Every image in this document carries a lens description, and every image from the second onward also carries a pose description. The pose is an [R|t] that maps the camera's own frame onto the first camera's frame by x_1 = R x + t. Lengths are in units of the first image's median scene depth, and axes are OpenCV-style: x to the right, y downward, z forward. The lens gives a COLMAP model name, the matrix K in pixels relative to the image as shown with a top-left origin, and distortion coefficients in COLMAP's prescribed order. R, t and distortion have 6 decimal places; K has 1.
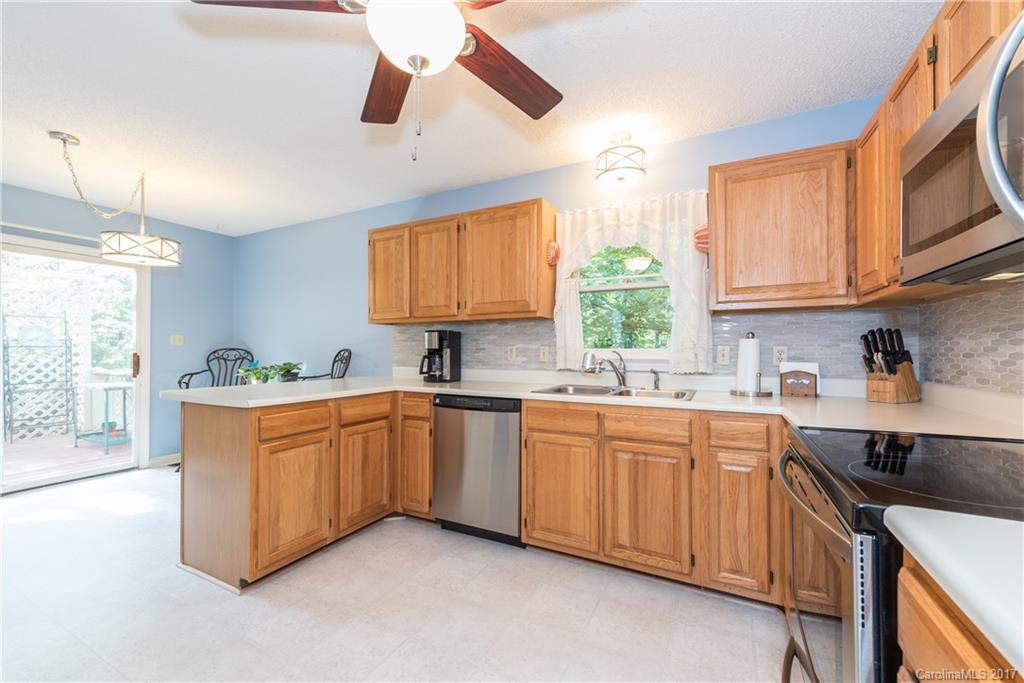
lens RADIAL K [[403.8, 0, 519.5], [0, 403.8, 347.8], [0, 0, 1]] dist [0.017023, -0.004059]
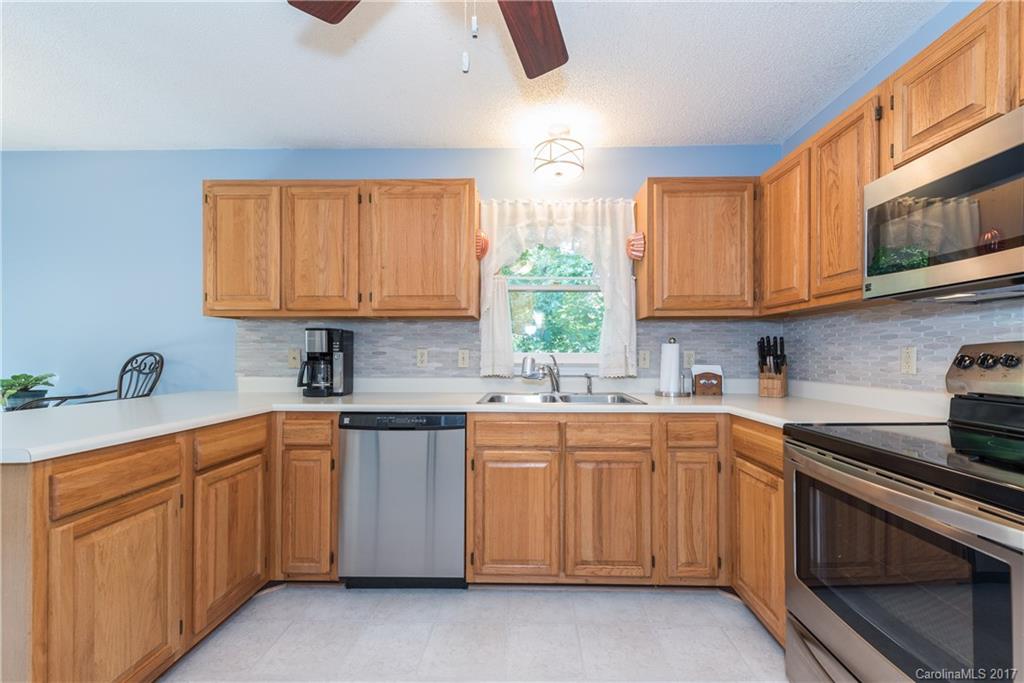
lens RADIAL K [[403.8, 0, 519.4], [0, 403.8, 353.5], [0, 0, 1]] dist [0.017023, -0.004059]
pose [[0.901903, 0.000796, 0.431939, -0.254050], [-0.002622, 0.999990, 0.003631, 0.000859], [-0.431931, -0.004407, 0.901896, 0.189324]]
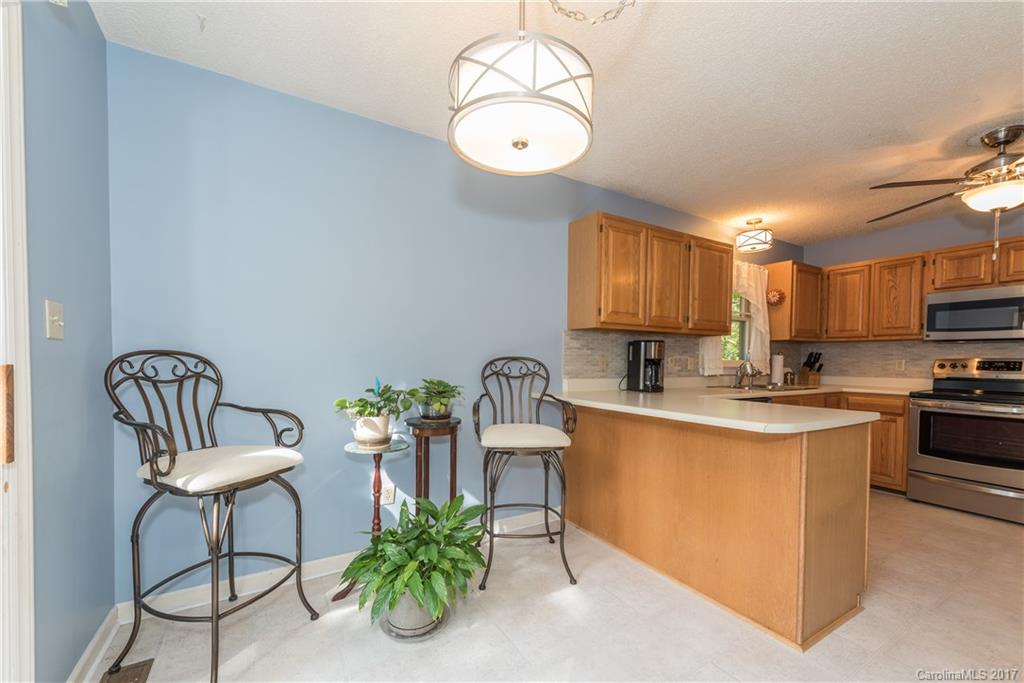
lens RADIAL K [[403.8, 0, 514.4], [0, 403.8, 368.6], [0, 0, 1]] dist [0.017023, -0.004059]
pose [[0.543501, -0.016740, 0.839241, -1.578077], [-0.015798, 0.999420, 0.030166, 0.002014], [-0.839260, -0.029654, 0.542922, 0.947666]]
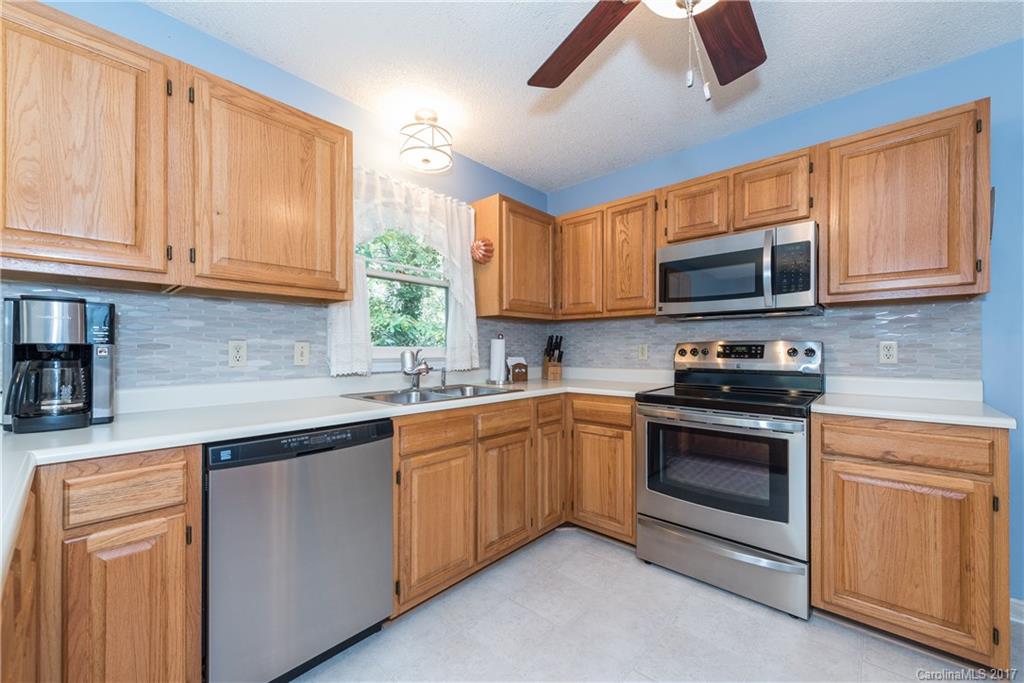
lens RADIAL K [[403.8, 0, 510.1], [0, 403.8, 348.8], [0, 0, 1]] dist [0.017023, -0.004059]
pose [[0.271257, -0.000141, 0.962507, -0.602160], [-0.006073, 0.999980, 0.001858, 0.004501], [-0.962488, -0.006349, 0.271251, 0.590183]]
